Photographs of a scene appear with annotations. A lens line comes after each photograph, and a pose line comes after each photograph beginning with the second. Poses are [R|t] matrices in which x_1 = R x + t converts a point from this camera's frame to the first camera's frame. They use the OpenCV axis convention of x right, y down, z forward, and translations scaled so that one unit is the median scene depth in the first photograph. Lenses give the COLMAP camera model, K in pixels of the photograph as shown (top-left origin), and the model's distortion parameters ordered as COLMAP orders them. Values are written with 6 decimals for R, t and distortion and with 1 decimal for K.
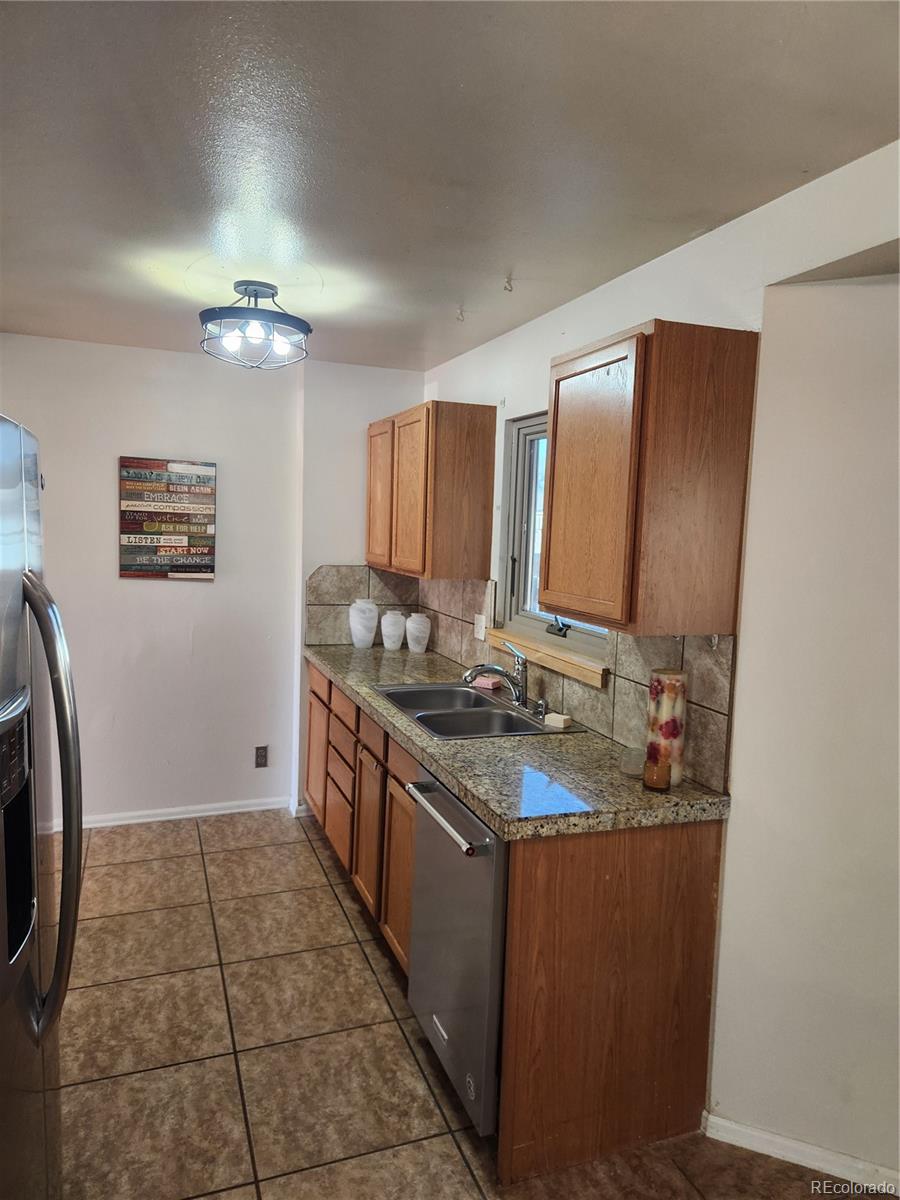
lens RADIAL K [[813.1, 0, 455.0], [0, 813.1, 599.5], [0, 0, 1]] dist [0.064564, -0.055277]
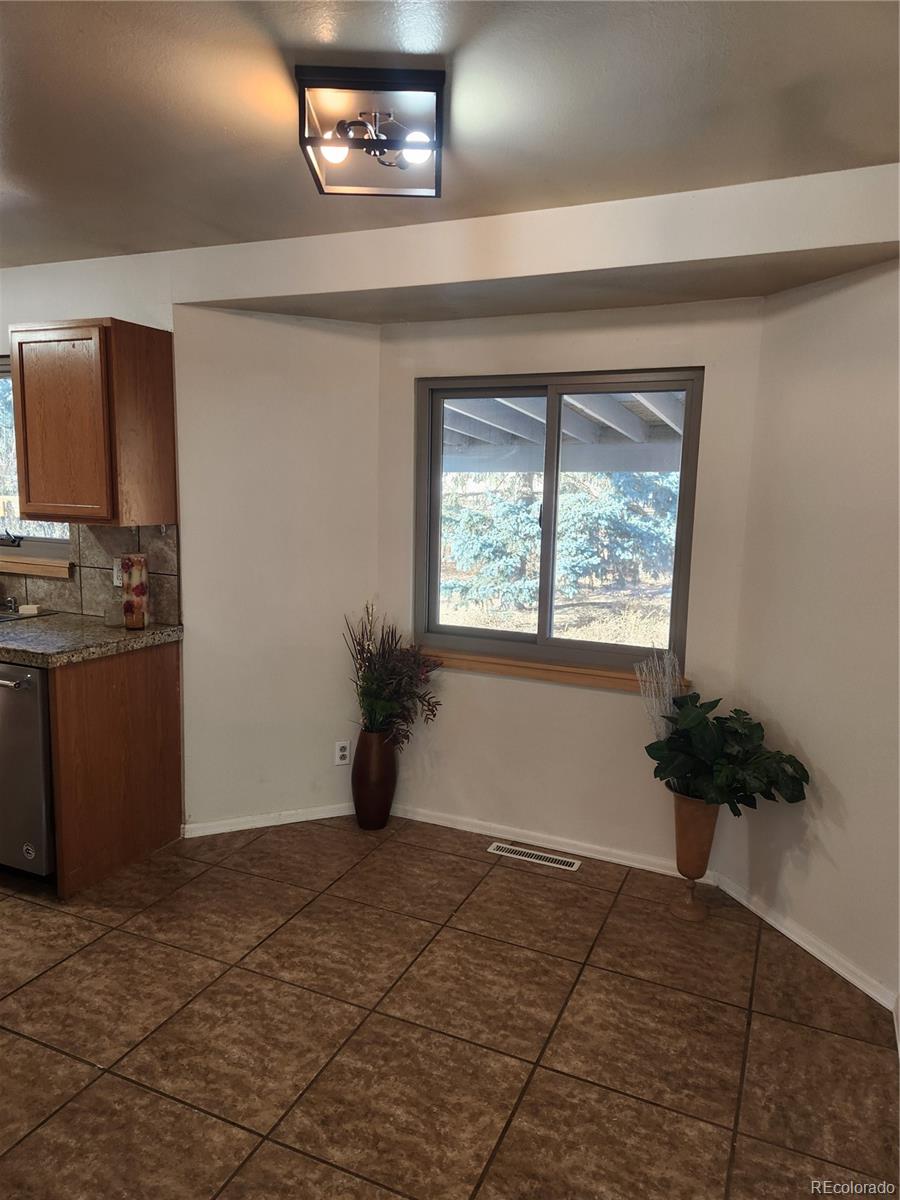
lens RADIAL K [[813.1, 0, 451.2], [0, 813.1, 593.7], [0, 0, 1]] dist [0.064564, -0.055277]
pose [[0.712598, -0.110558, 0.692806, -0.379860], [0.066148, 0.993694, 0.090536, 0.065852], [-0.698447, -0.018688, 0.715418, -0.492233]]
